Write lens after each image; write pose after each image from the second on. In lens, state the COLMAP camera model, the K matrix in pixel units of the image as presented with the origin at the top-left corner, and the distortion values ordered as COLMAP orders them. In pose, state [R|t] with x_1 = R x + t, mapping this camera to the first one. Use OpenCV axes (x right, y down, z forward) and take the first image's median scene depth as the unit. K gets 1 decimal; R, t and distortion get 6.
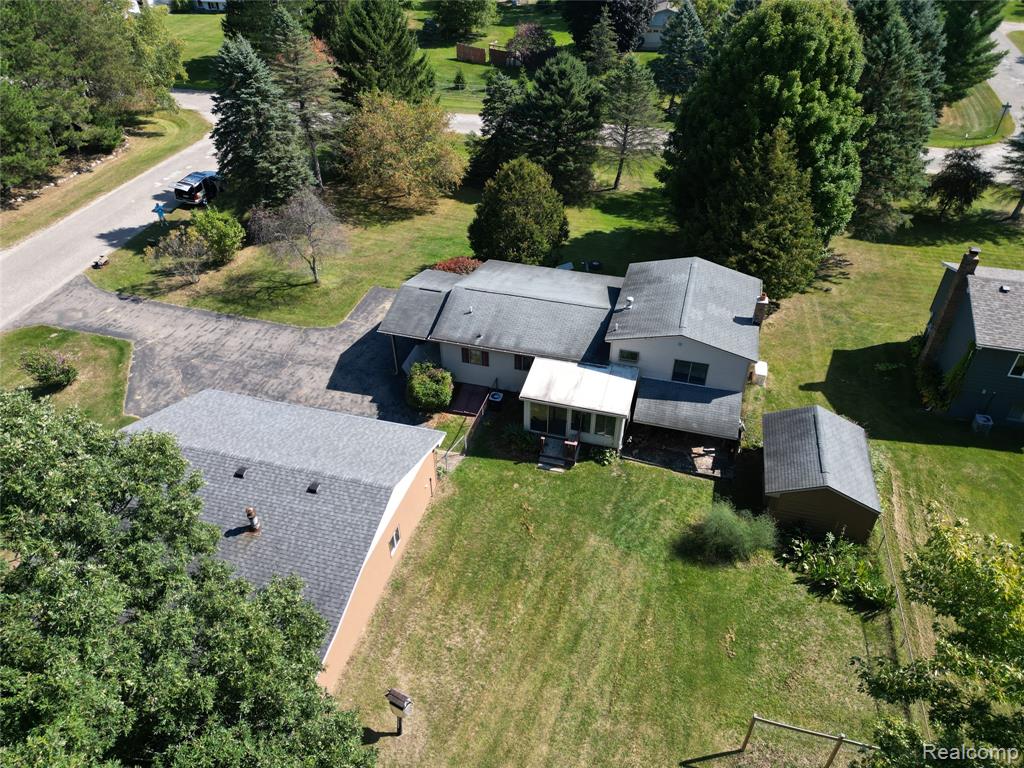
lens RADIAL K [[724.5, 0, 510.3], [0, 724.5, 366.4], [0, 0, 1]] dist [0.085876, -0.082246]
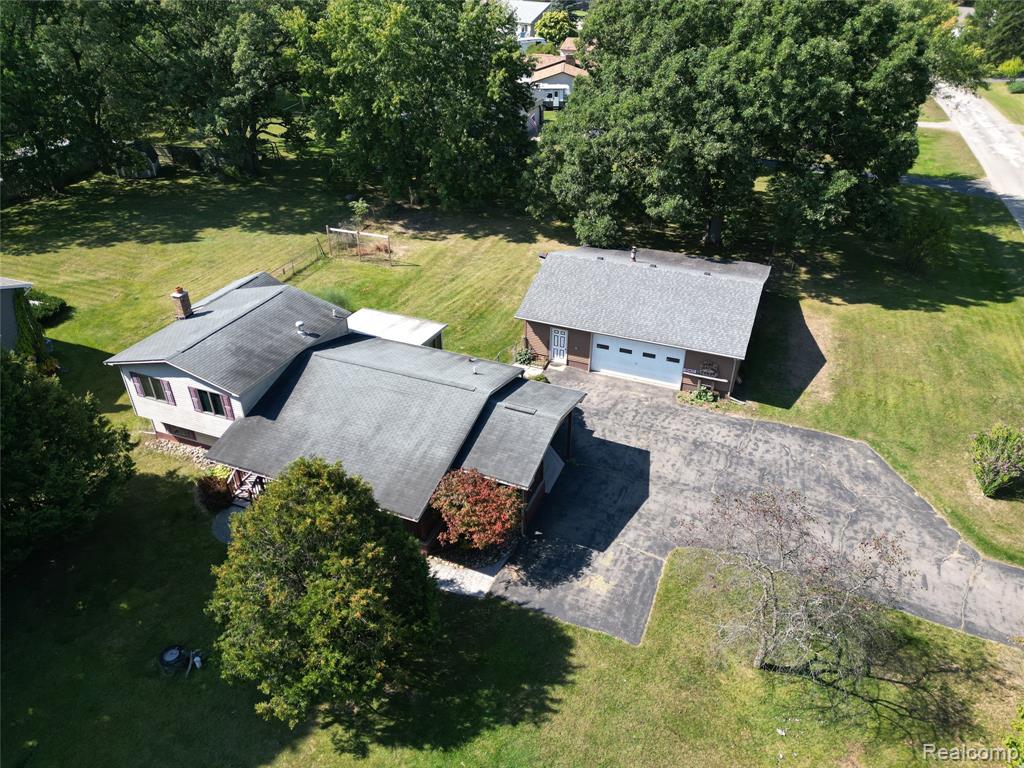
lens RADIAL K [[713.7, 0, 512.0], [0, 713.7, 384.0], [0, 0, 1]] dist [0.077417, -0.075985]
pose [[-0.993173, -0.058707, 0.100803, -0.200321], [0.070710, 0.384308, 0.920493, -0.914037], [-0.092779, 0.921336, -0.377533, 1.465486]]
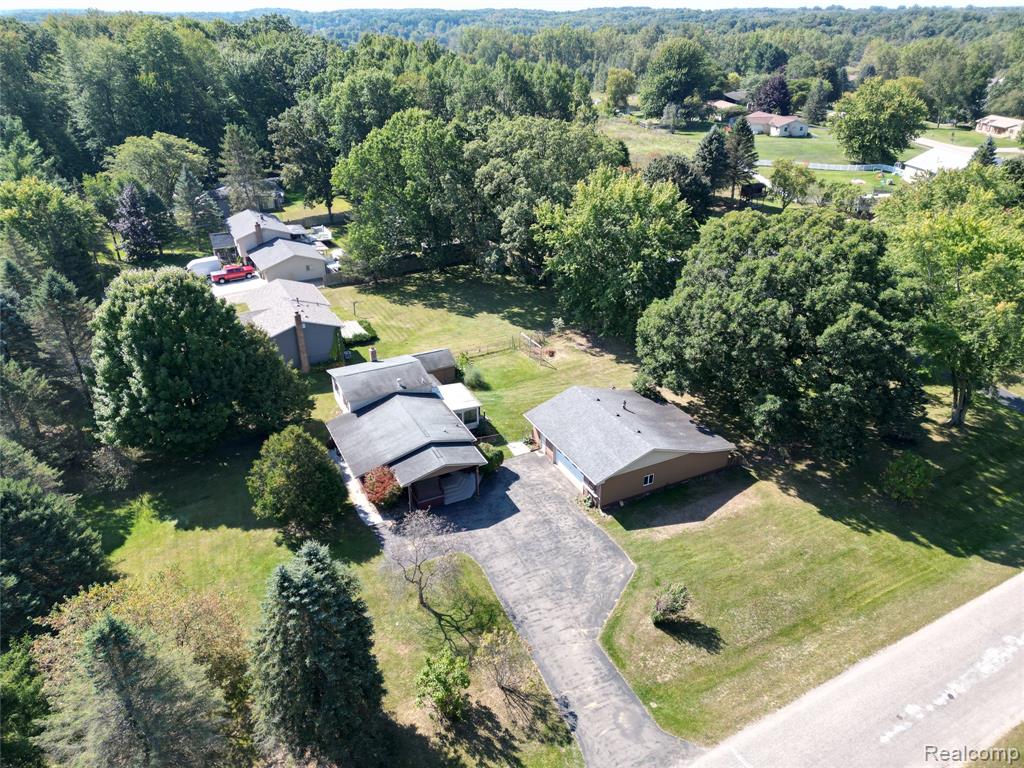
lens RADIAL K [[706.5, 0, 512.0], [0, 706.5, 384.0], [0, 0, 1]] dist [0.080261, -0.084590]
pose [[-0.672692, -0.335494, 0.659492, -1.260695], [0.433937, 0.543053, 0.718882, -1.306892], [-0.599320, 0.769764, -0.219724, 1.304601]]
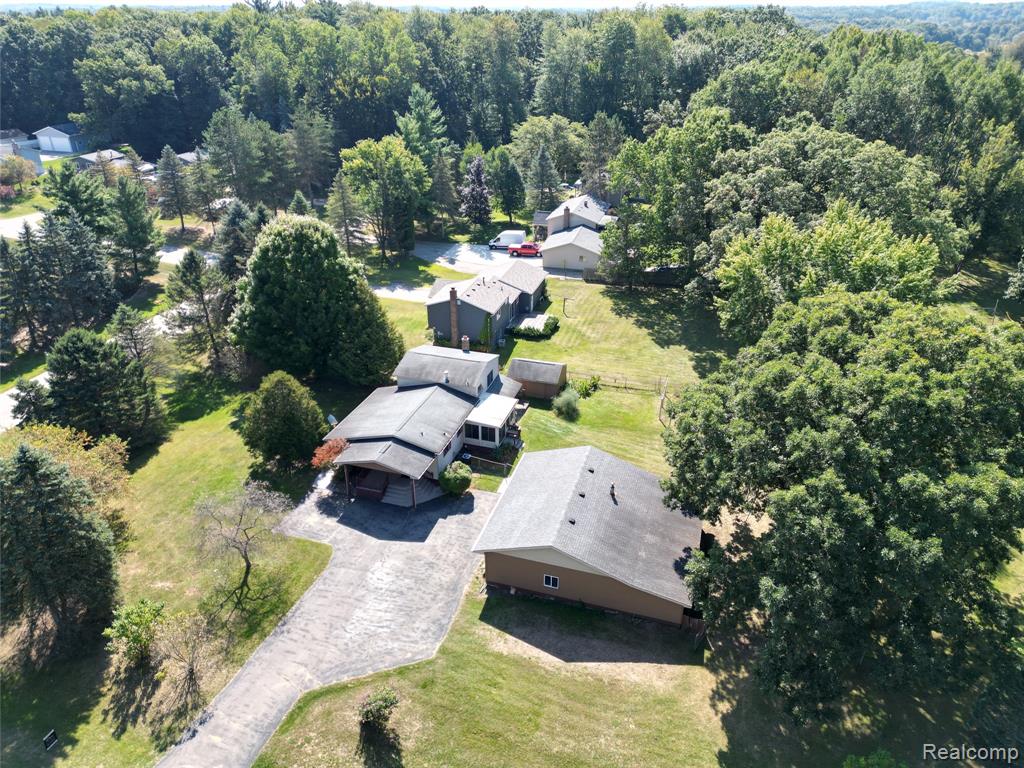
lens RADIAL K [[706.5, 0, 512.0], [0, 706.5, 384.0], [0, 0, 1]] dist [0.080261, -0.084590]
pose [[0.030018, -0.457842, 0.888527, -1.463329], [0.585469, 0.728533, 0.355621, -0.630639], [-0.810139, 0.509530, 0.289921, 0.409563]]
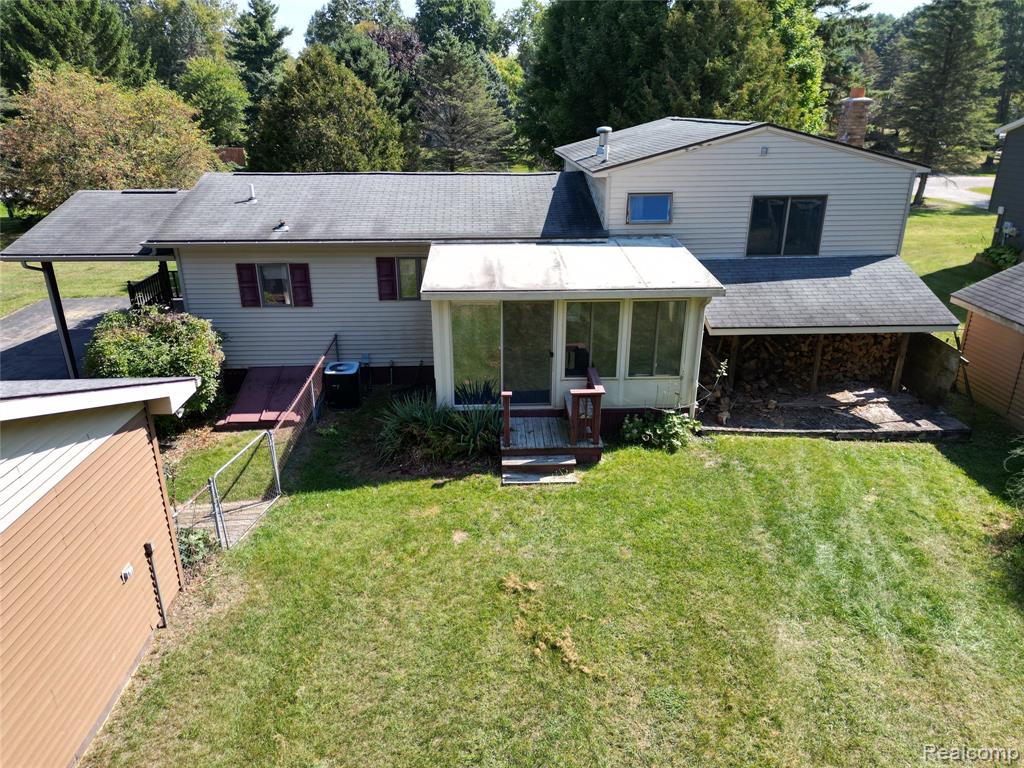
lens RADIAL K [[713.7, 0, 512.0], [0, 713.7, 384.0], [0, 0, 1]] dist [0.077417, -0.075985]
pose [[0.948391, -0.114510, 0.295706, -0.052205], [0.186339, 0.955780, -0.227512, 0.168048], [-0.256577, 0.270872, 0.927791, 0.657402]]
